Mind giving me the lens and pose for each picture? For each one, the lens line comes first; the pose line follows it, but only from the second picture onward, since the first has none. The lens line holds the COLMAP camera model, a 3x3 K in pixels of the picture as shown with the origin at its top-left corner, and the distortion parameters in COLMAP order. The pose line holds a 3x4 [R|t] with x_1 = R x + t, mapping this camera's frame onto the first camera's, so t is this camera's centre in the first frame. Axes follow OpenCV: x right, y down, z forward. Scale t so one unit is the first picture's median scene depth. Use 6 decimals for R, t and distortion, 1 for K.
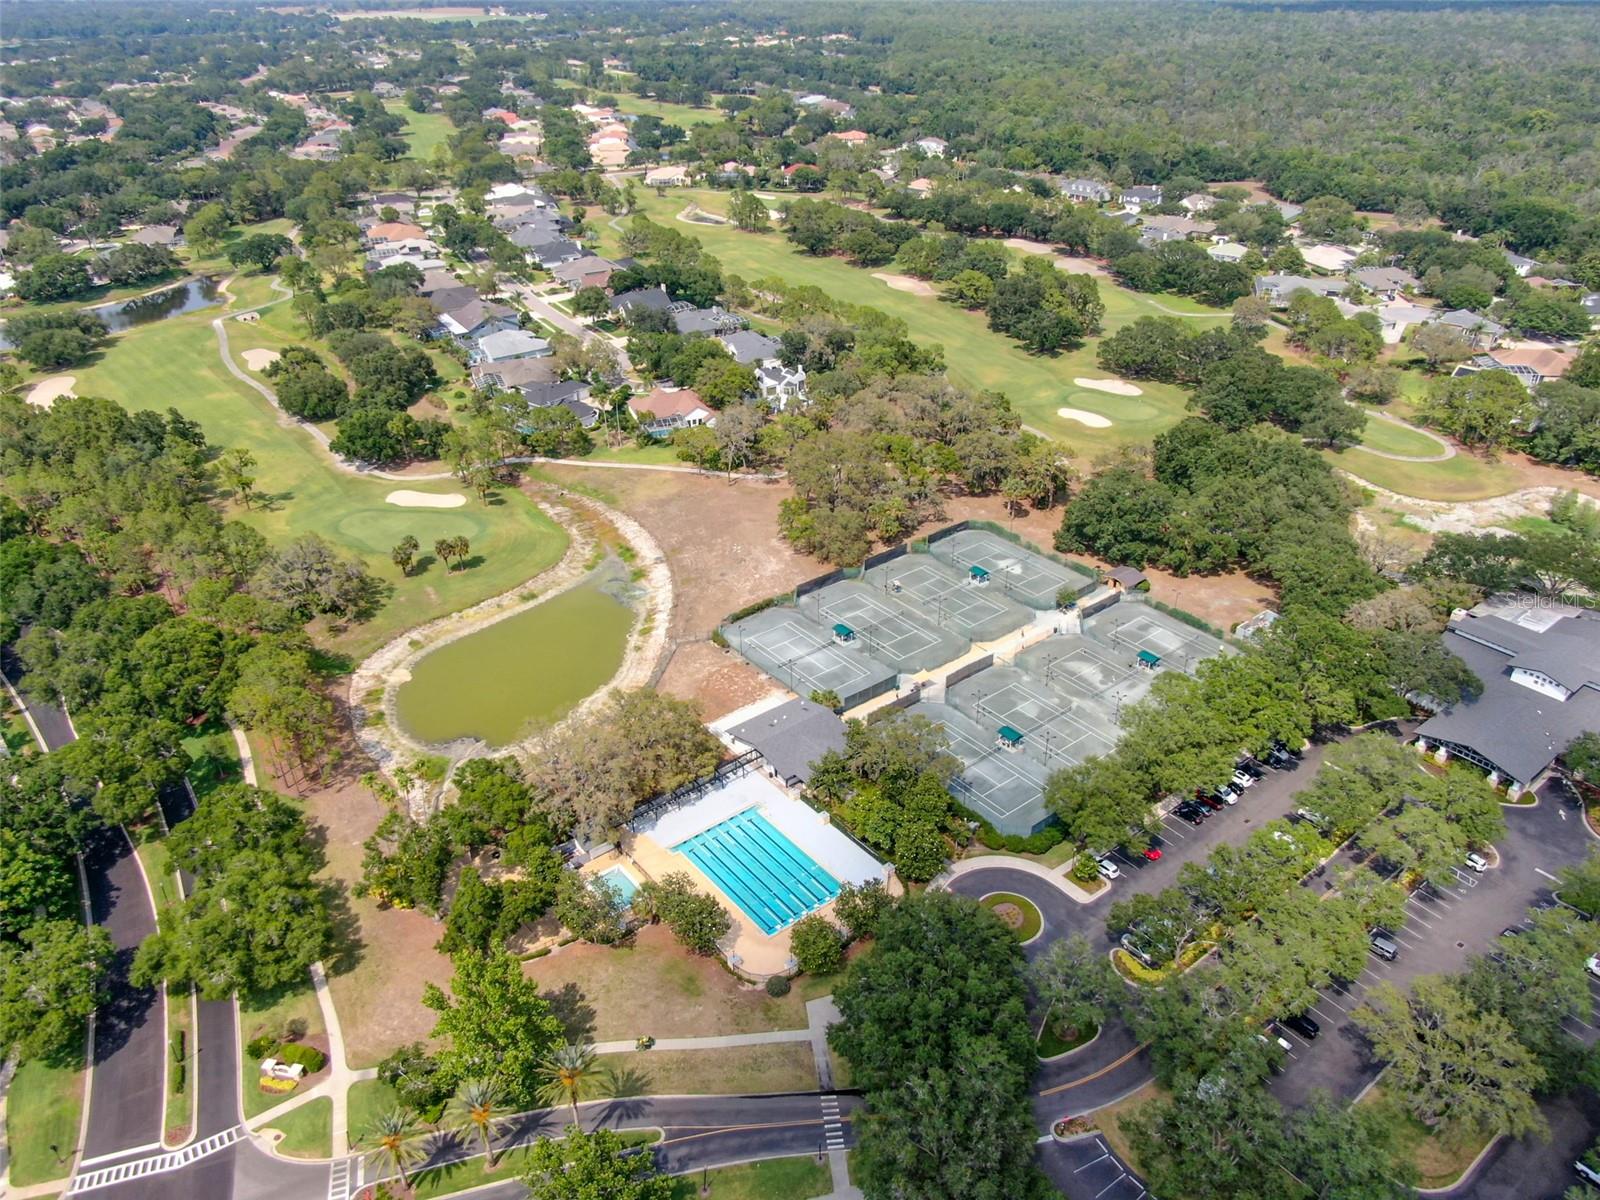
lens RADIAL K [[1155.2, 0, 797.3], [0, 1155.2, 594.7], [0, 0, 1]] dist [-0.027442, 0.018929]
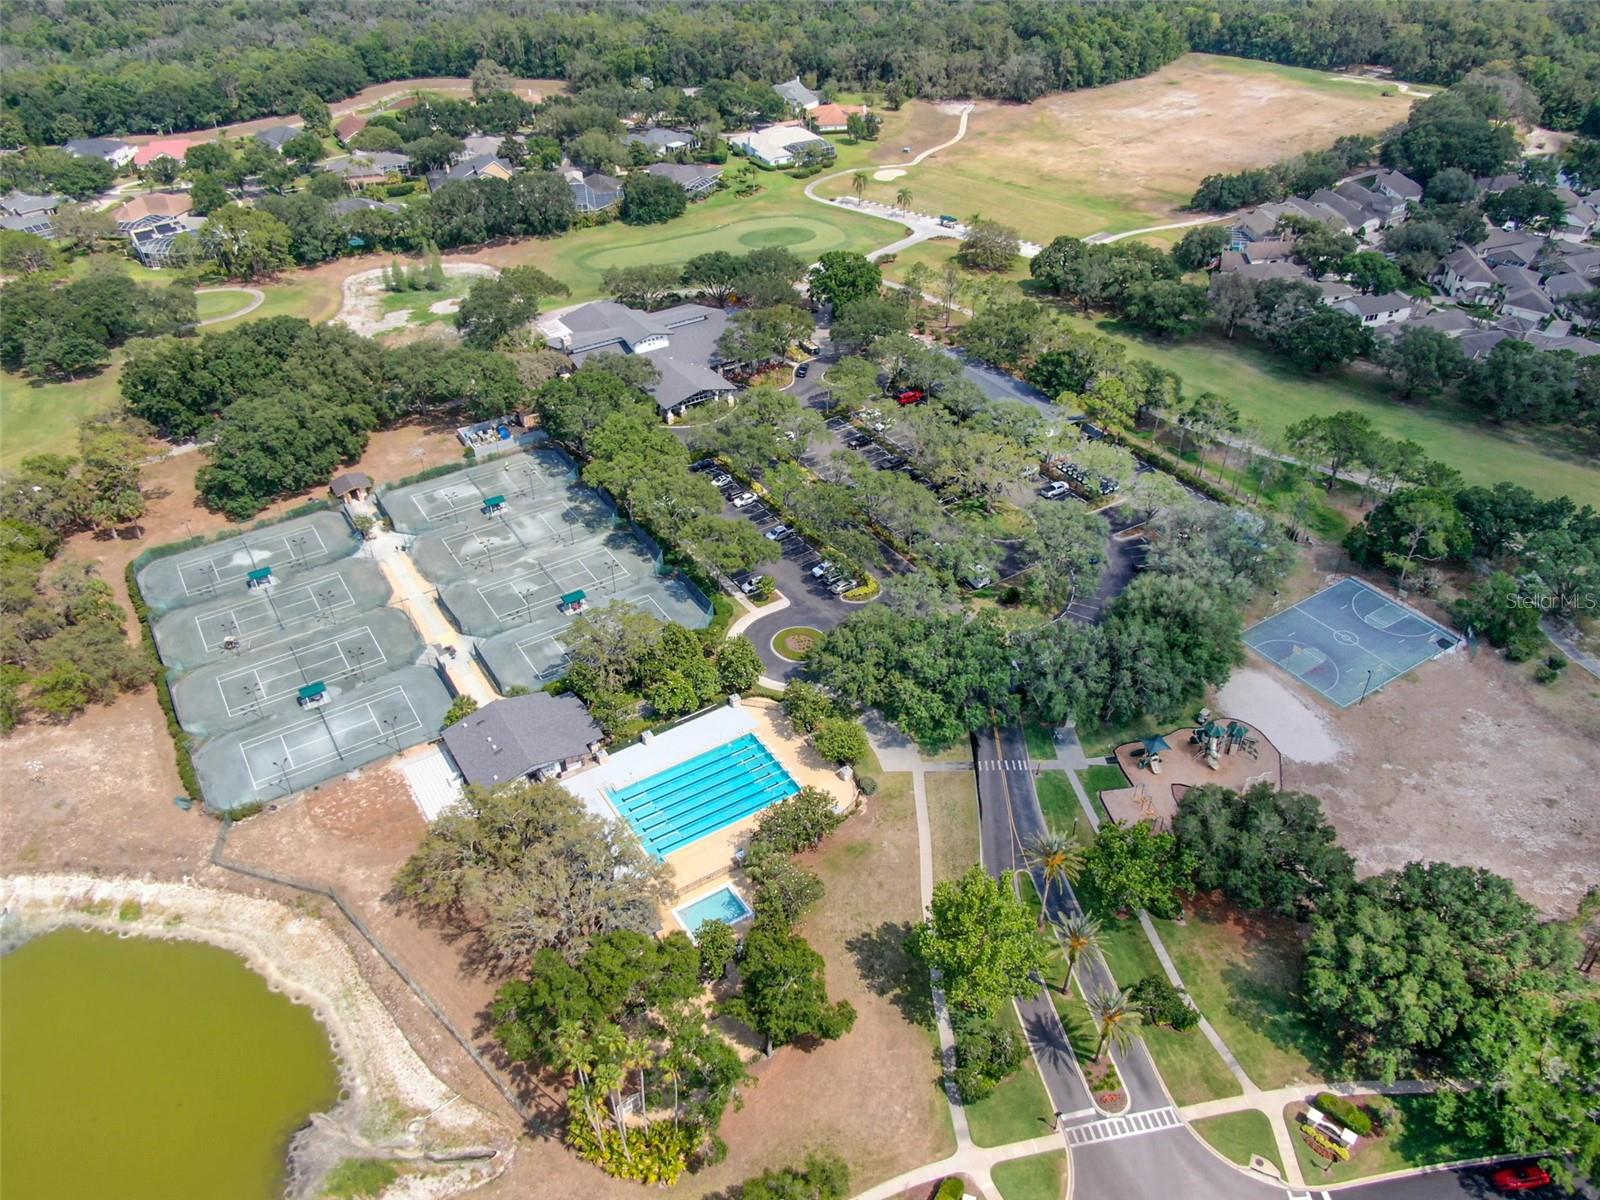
lens RADIAL K [[1155.2, 0, 806.8], [0, 1155.2, 593.6], [0, 0, 1]] dist [-0.027442, 0.018929]
pose [[0.098196, -0.579898, 0.808750, -0.537034], [0.498481, 0.732037, 0.464369, -0.218924], [-0.861321, 0.357547, 0.360951, 0.399293]]
